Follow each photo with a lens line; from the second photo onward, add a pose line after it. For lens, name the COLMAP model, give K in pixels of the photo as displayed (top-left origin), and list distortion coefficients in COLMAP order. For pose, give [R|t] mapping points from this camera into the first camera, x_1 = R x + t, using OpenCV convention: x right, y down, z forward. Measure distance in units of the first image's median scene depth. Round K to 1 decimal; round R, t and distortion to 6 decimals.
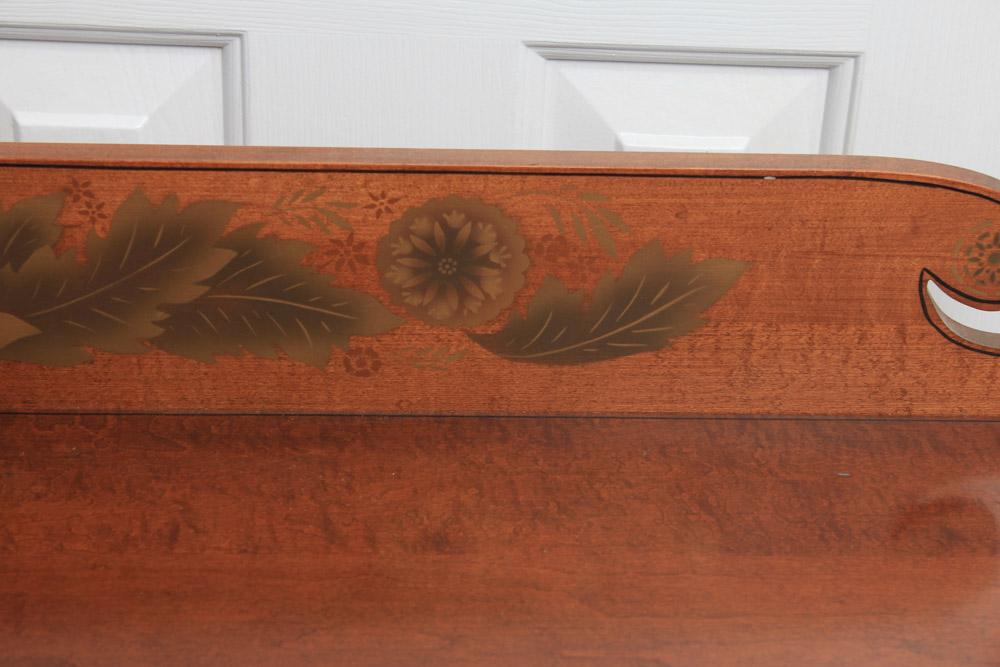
lens RADIAL K [[2410.1, 0, 507.6], [0, 2410.1, 330.6], [0, 0, 1]] dist [0.072042, 0.000000]
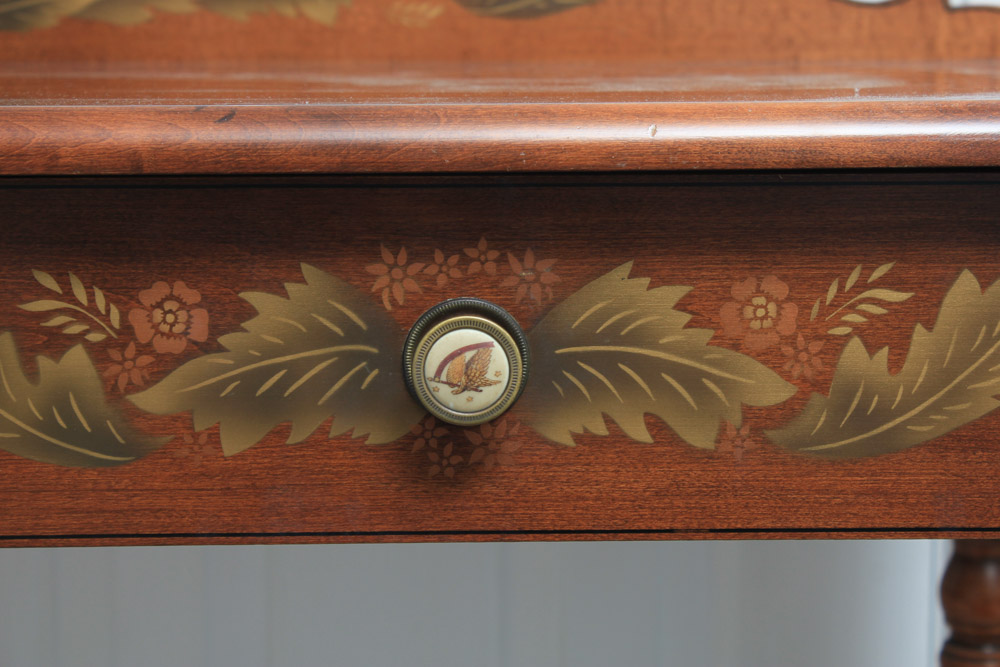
lens RADIAL K [[2410.1, 0, 519.2], [0, 2410.1, 328.9], [0, 0, 1]] dist [0.072042, 0.000000]
pose [[0.999349, -0.034258, -0.011315, 0.032423], [0.026980, 0.917851, -0.396007, 0.690309], [0.023952, 0.395444, 0.918178, -0.109956]]
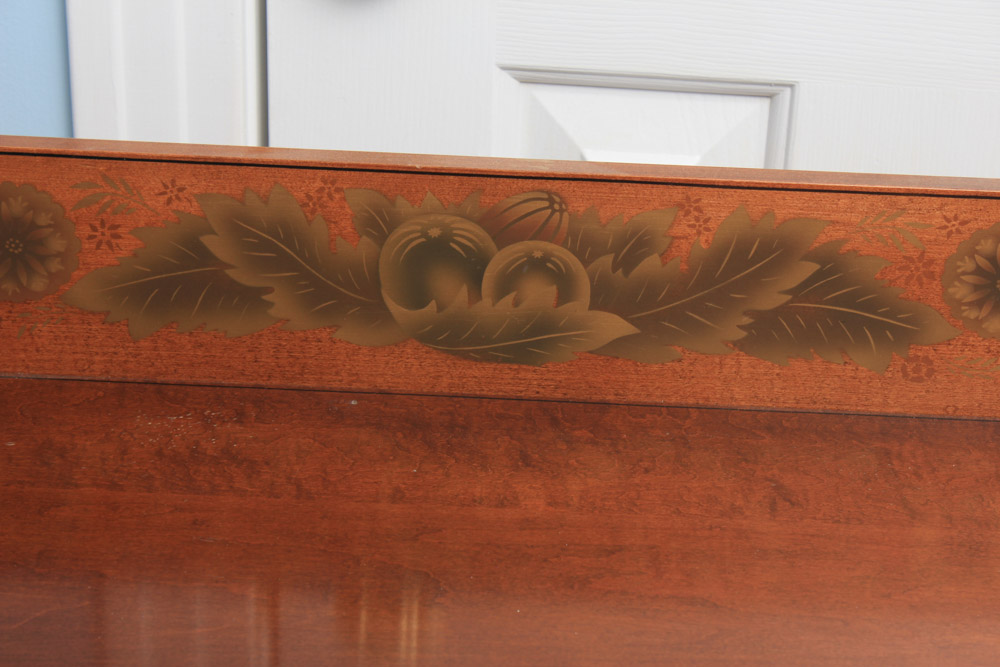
lens RADIAL K [[2410.1, 0, 498.0], [0, 2410.1, 325.9], [0, 0, 1]] dist [0.072042, 0.000000]
pose [[0.997123, 0.031897, -0.068763, -0.183784], [-0.036184, 0.997418, -0.062025, 0.072023], [0.066607, 0.064335, 0.995703, -0.143057]]
